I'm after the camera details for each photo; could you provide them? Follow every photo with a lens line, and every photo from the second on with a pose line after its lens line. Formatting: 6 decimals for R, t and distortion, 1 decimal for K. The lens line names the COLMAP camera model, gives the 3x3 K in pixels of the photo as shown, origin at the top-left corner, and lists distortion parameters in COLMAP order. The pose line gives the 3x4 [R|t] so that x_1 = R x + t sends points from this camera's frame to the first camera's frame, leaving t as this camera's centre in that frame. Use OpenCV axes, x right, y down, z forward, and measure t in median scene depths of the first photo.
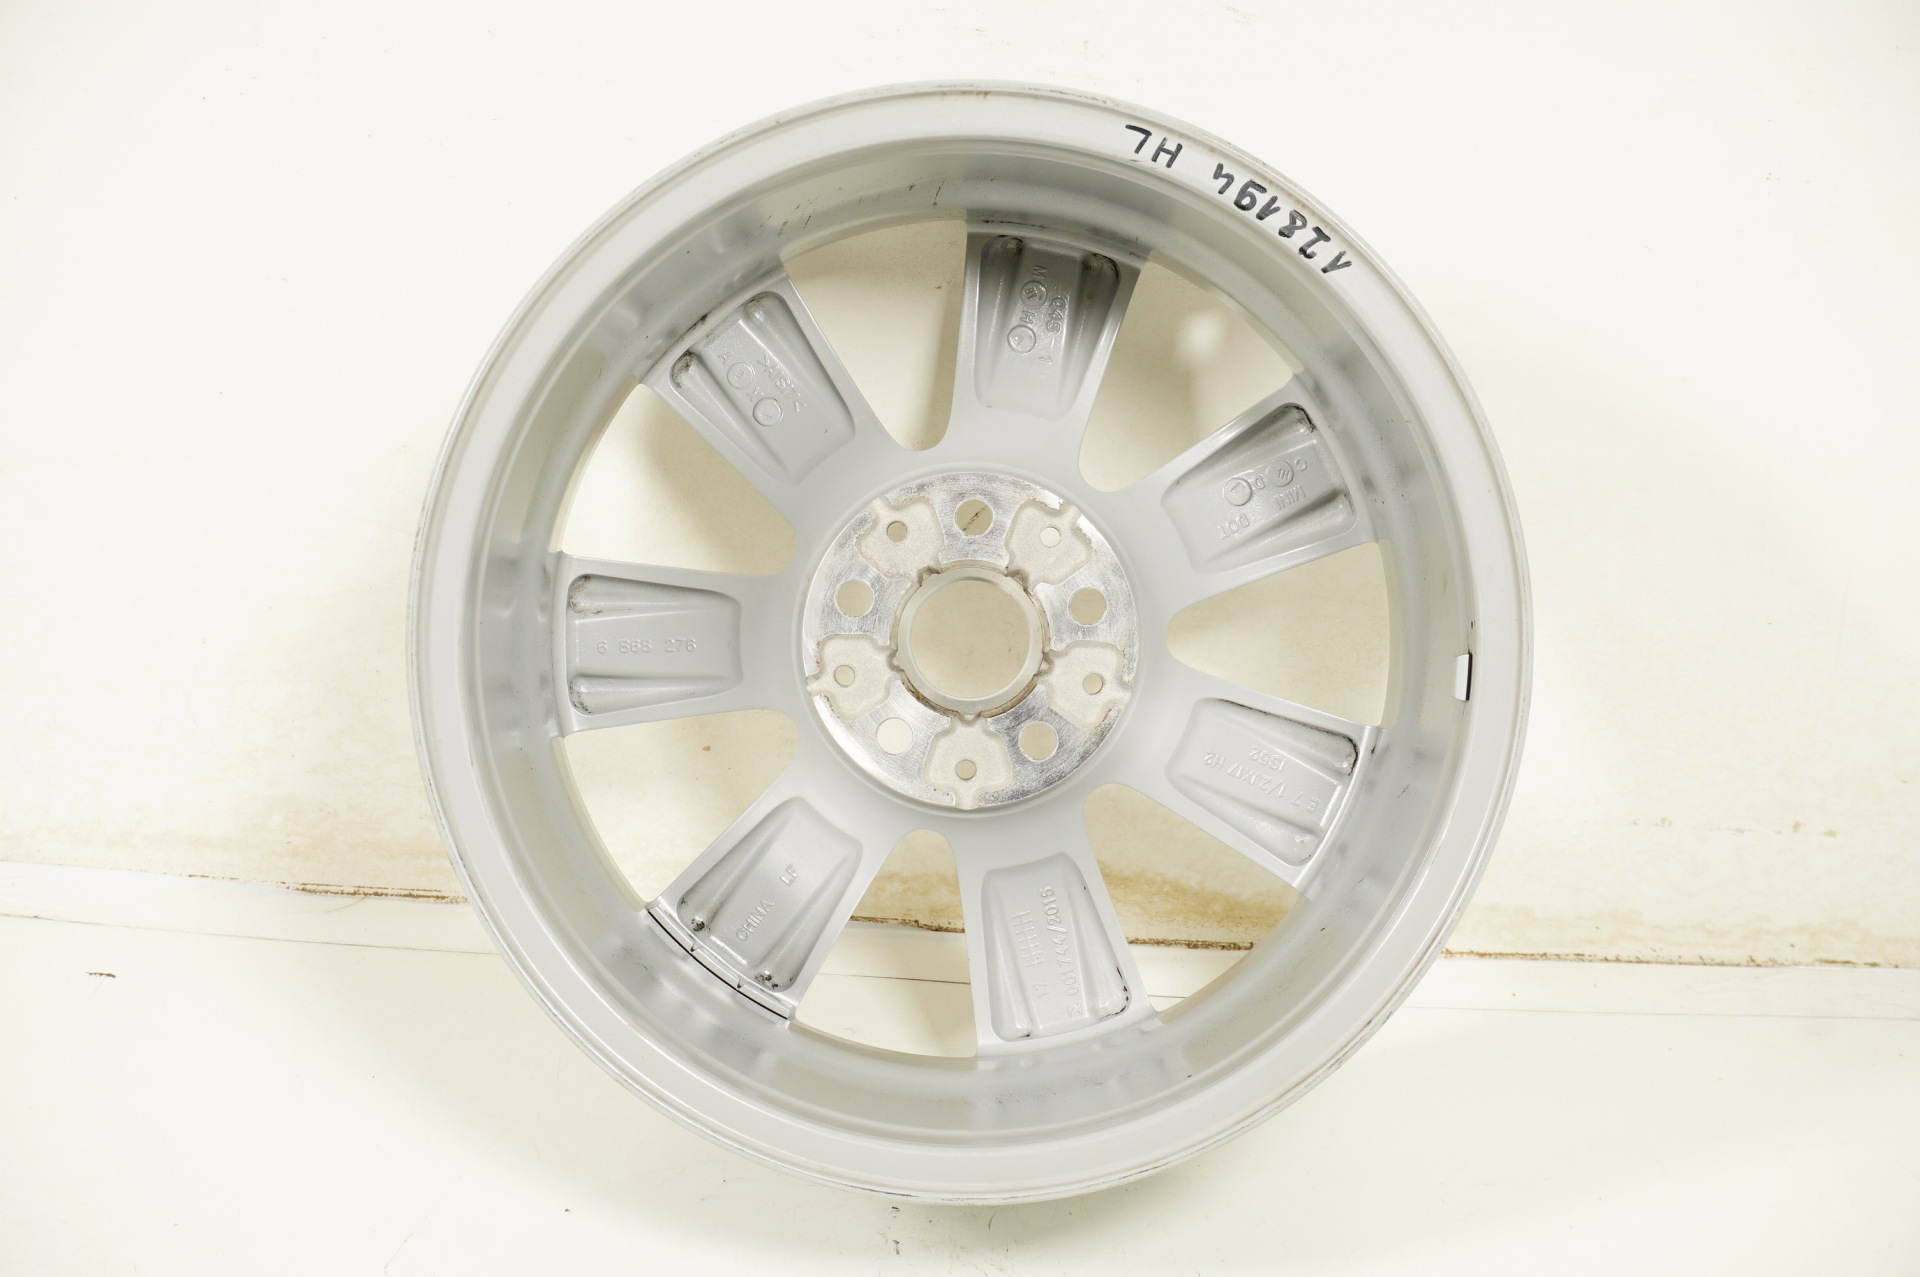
lens RADIAL K [[4311.7, 0, 959.9], [0, 4311.7, 638.9], [0, 0, 1]] dist [-0.251528, 0.000000]
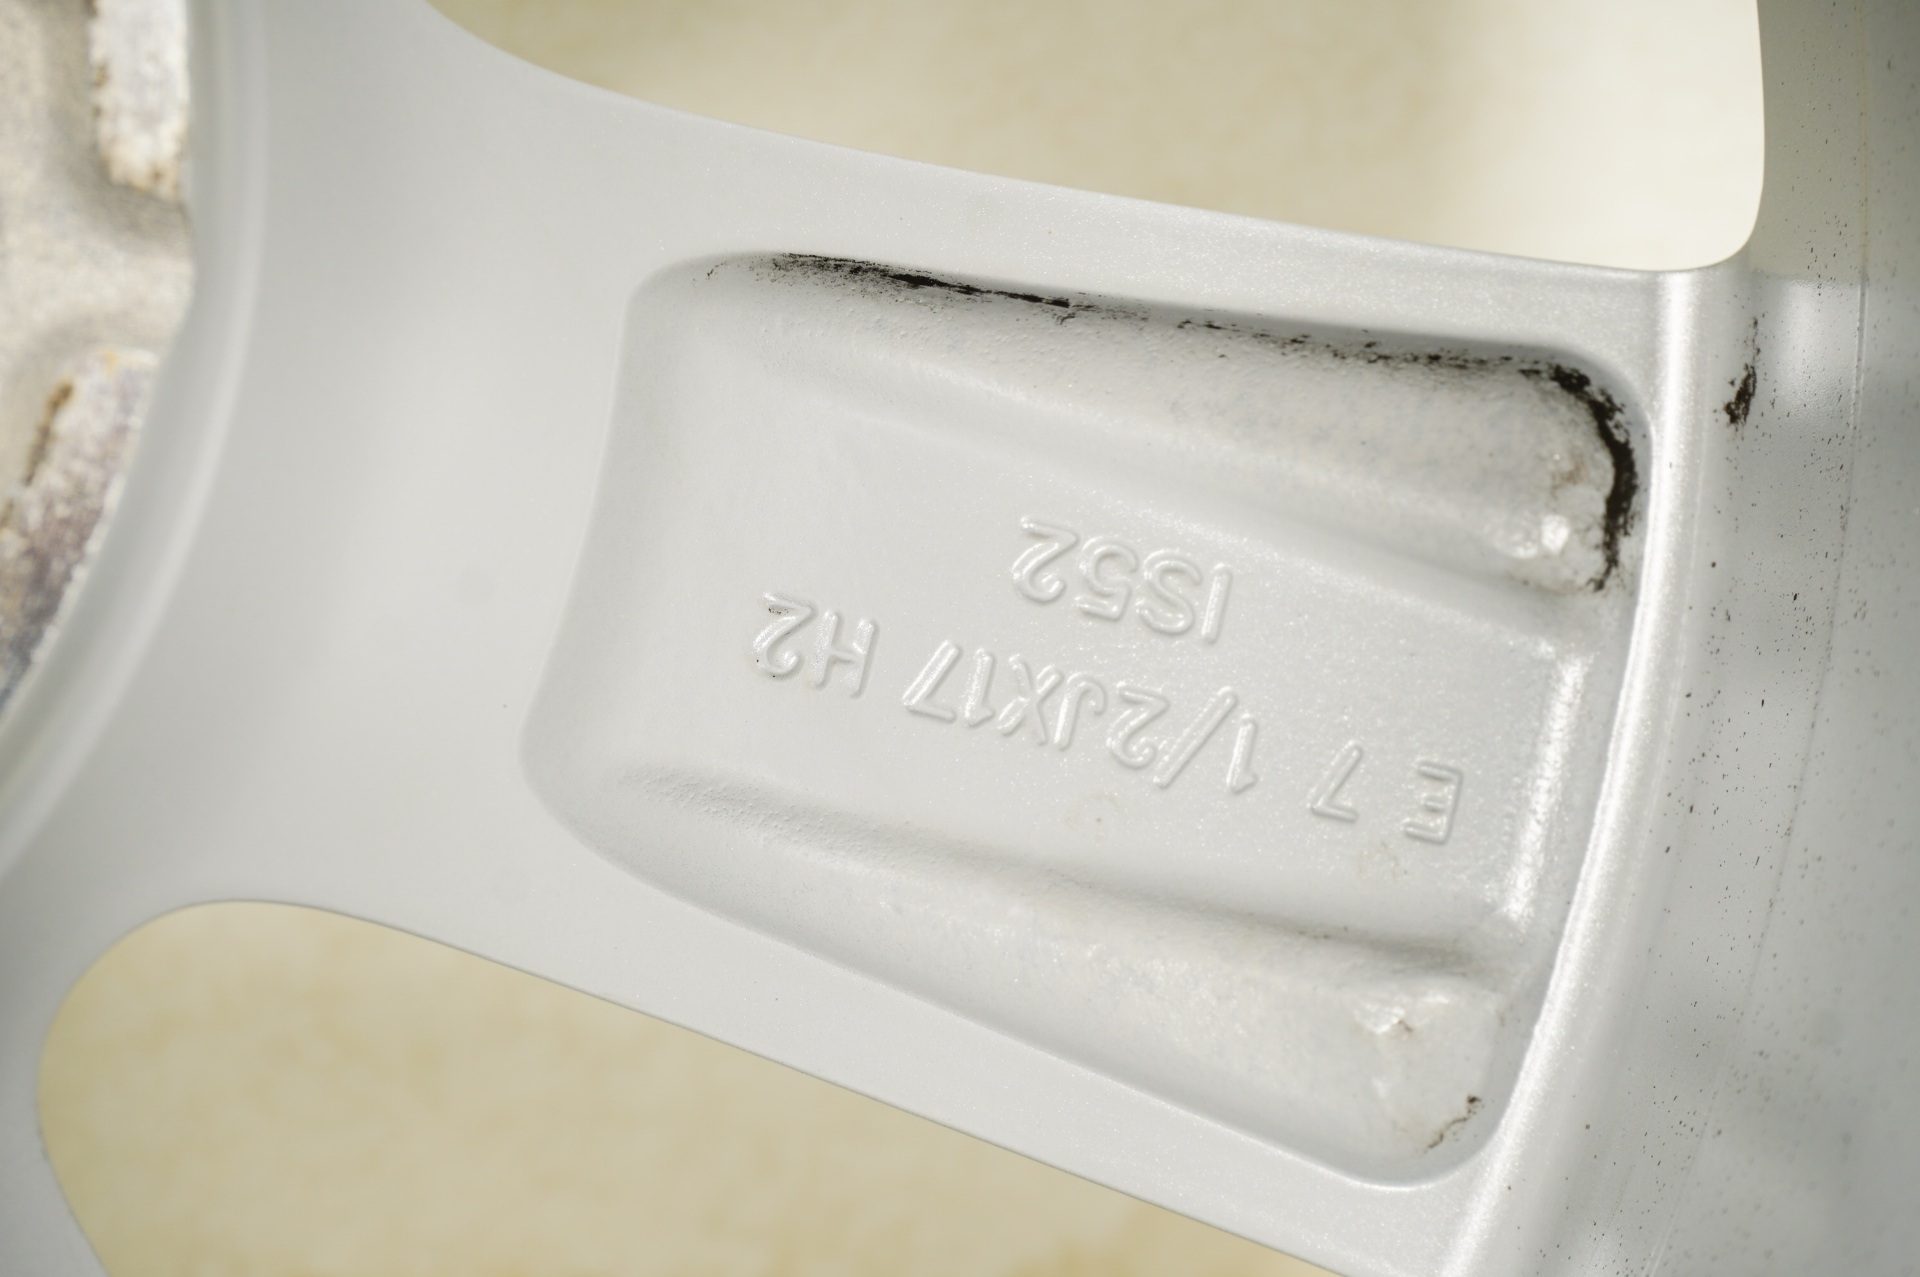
lens RADIAL K [[4311.7, 0, 959.9], [0, 4311.7, 638.2], [0, 0, 1]] dist [-0.251528, 0.000000]
pose [[0.970538, -0.180484, 0.159628, 0.039190], [0.179910, 0.983515, 0.018162, 0.026404], [-0.160275, 0.011091, 0.987010, 0.850996]]
